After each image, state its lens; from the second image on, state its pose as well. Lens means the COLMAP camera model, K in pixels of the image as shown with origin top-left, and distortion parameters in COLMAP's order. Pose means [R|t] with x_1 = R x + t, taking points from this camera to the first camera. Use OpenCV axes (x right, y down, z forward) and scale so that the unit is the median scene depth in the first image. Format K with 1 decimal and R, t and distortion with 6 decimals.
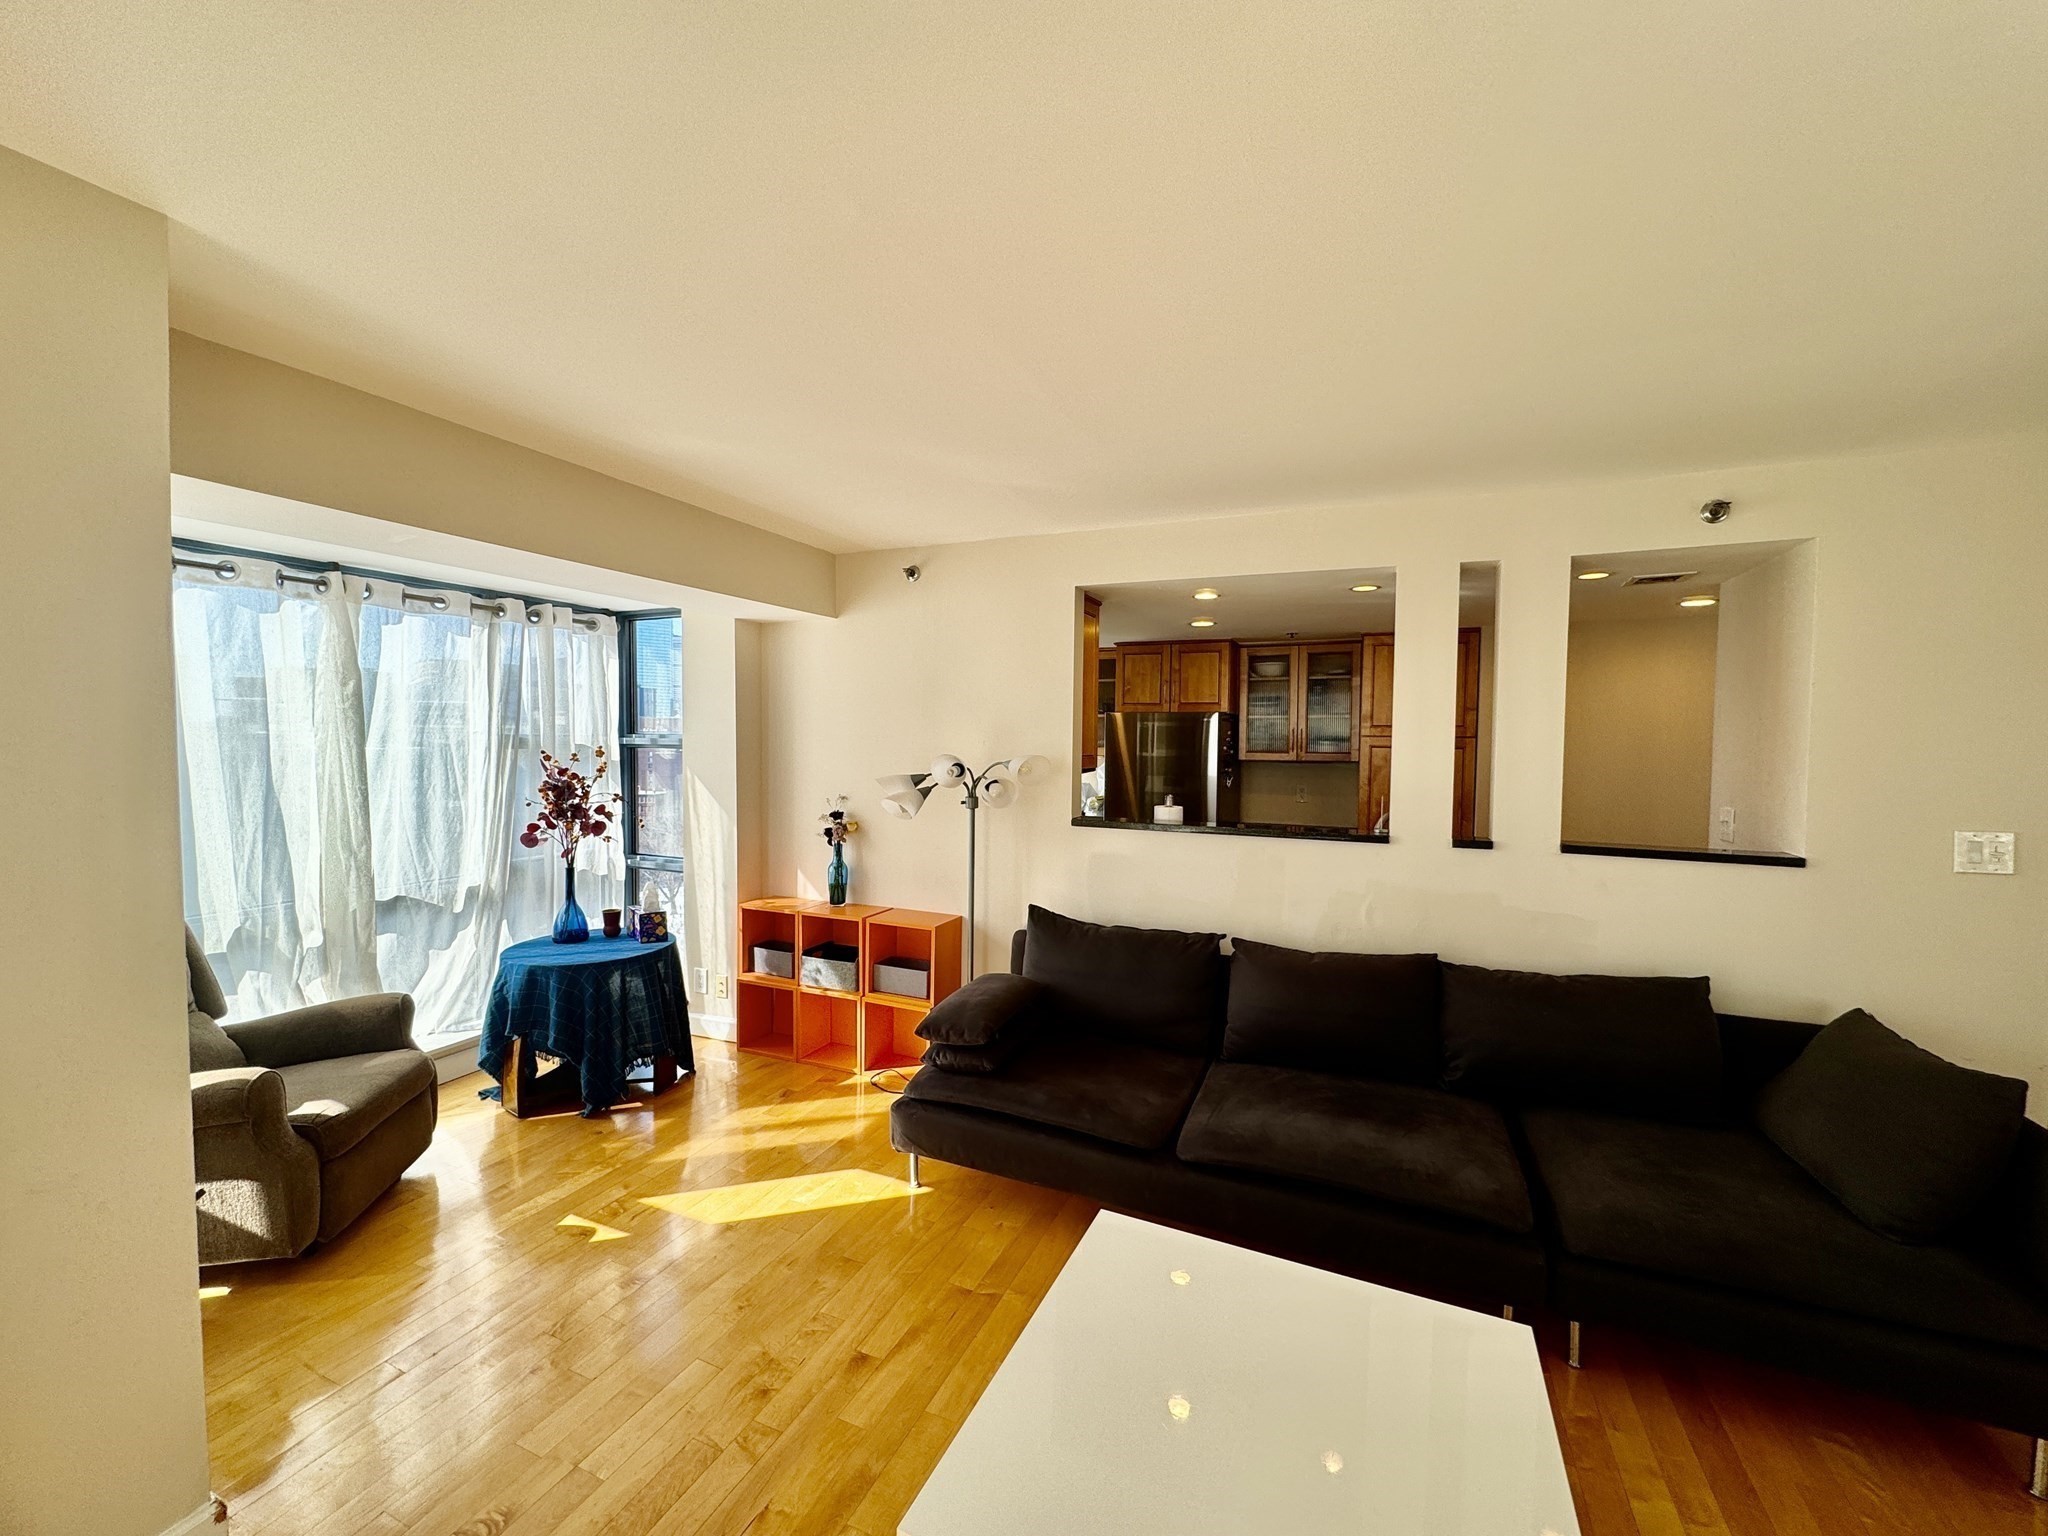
lens RADIAL K [[824.4, 0, 1018.1], [0, 824.4, 763.4], [0, 0, 1]] dist [-0.004086, 0.000144]
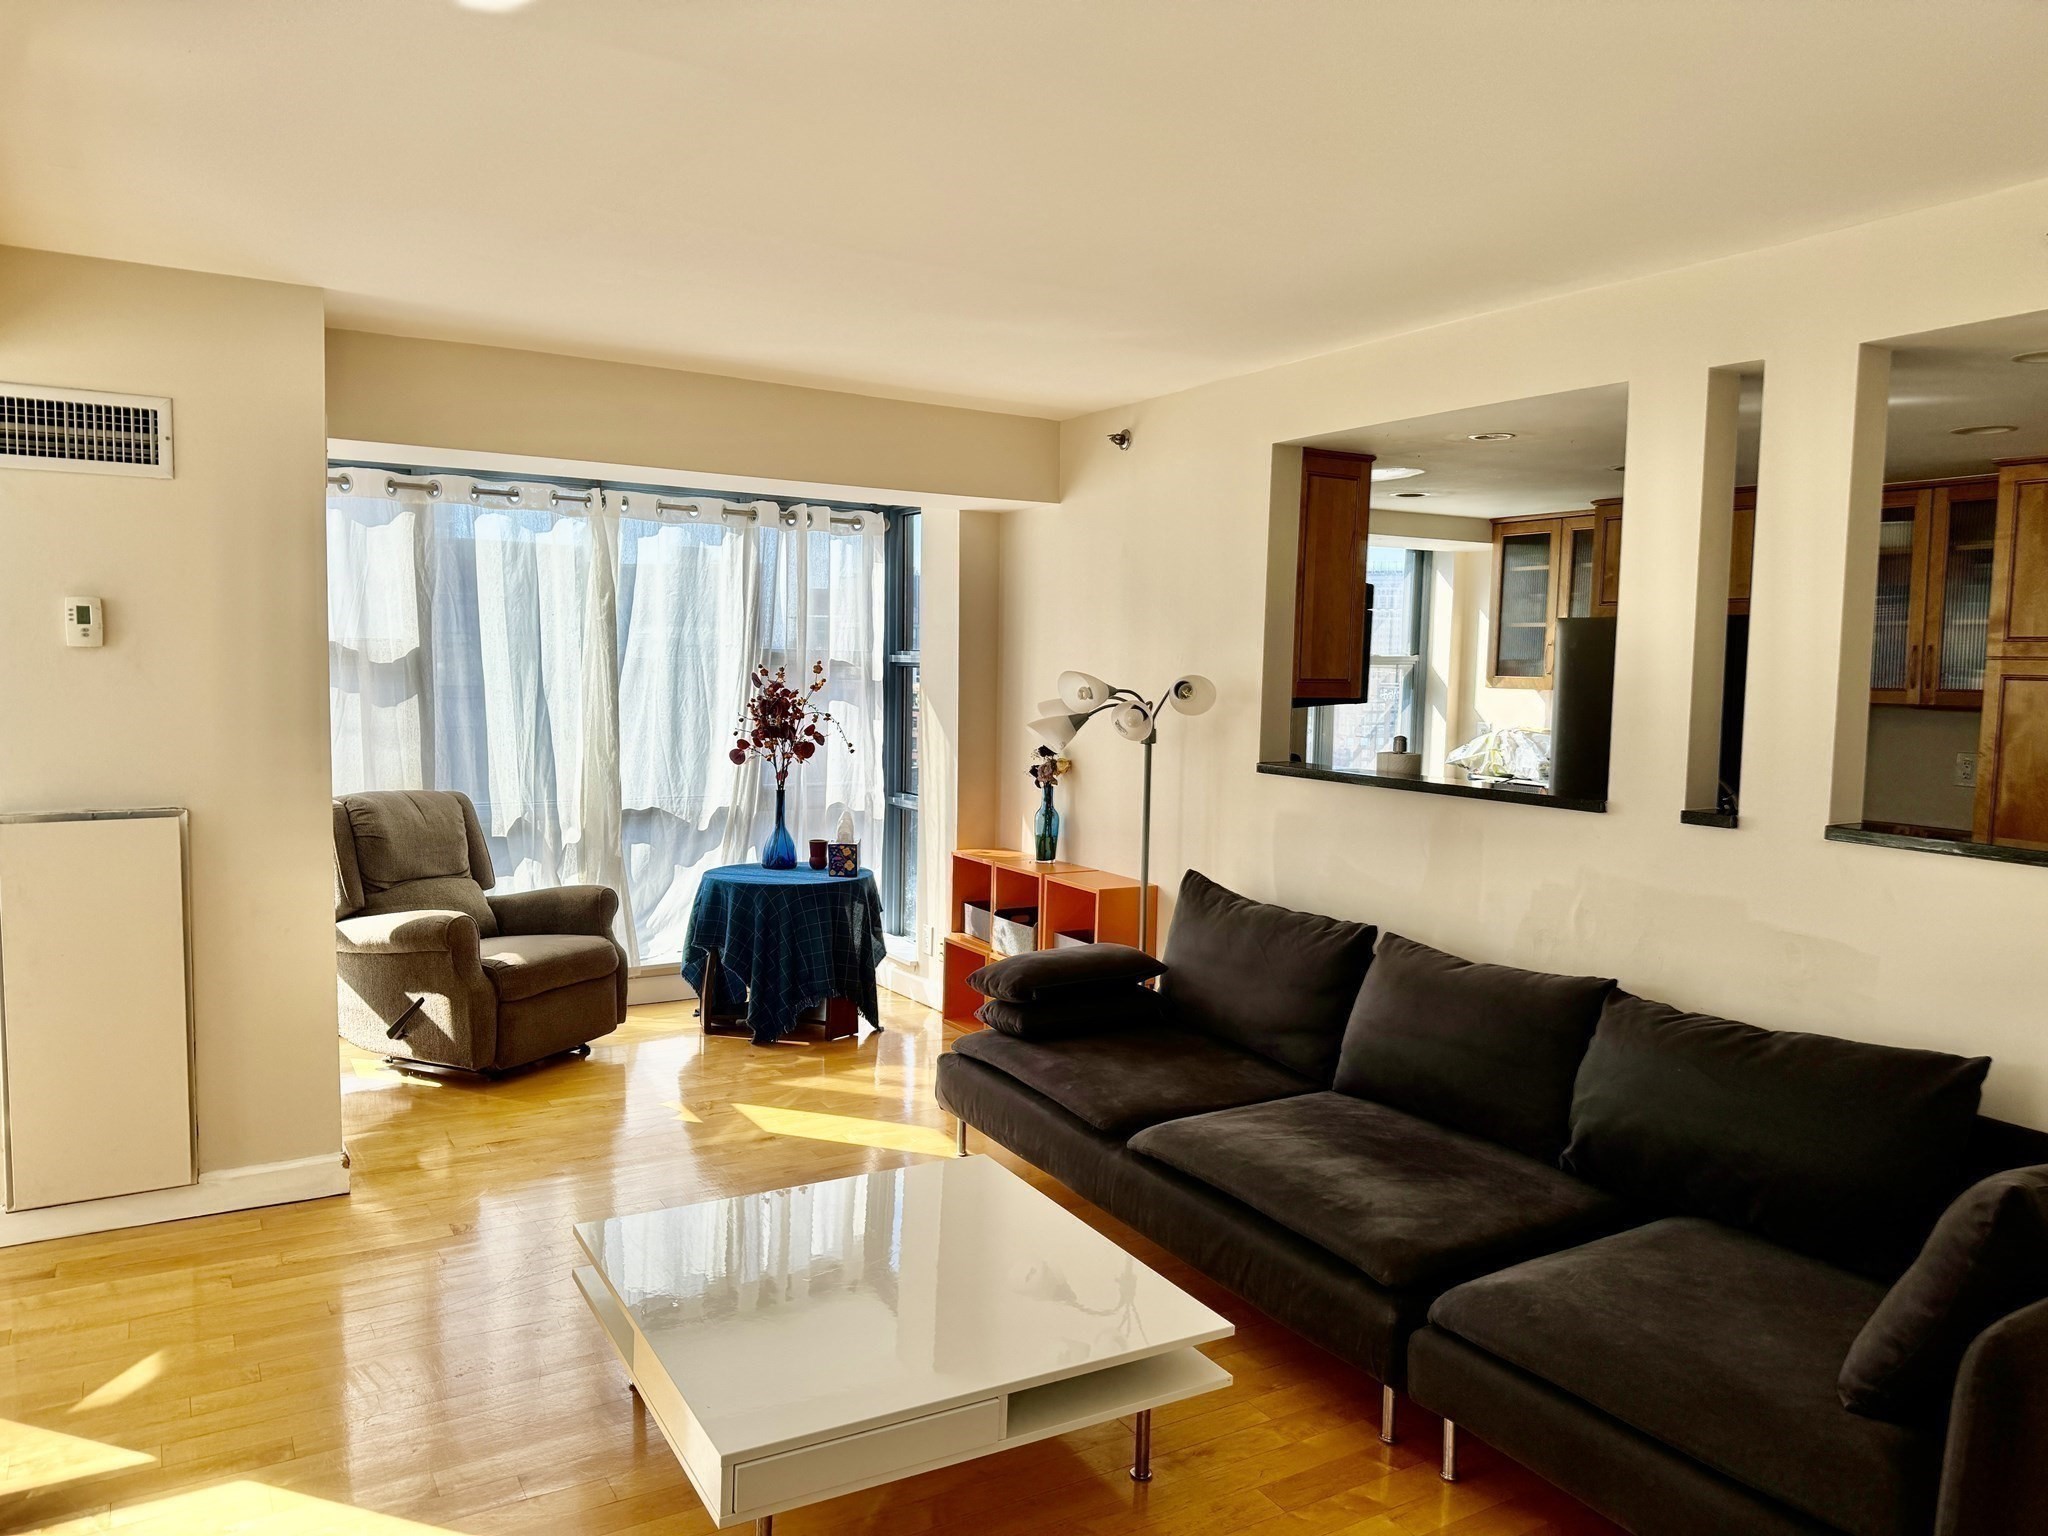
lens RADIAL K [[1418.4, 0, 1024.9], [0, 1418.4, 775.5], [0, 0, 1]] dist [0.055129, -0.006175]
pose [[0.818446, 0.054390, -0.572003, 0.617987], [-0.031884, 0.998275, 0.049302, 0.021890], [0.573698, -0.022113, 0.818769, -0.165765]]
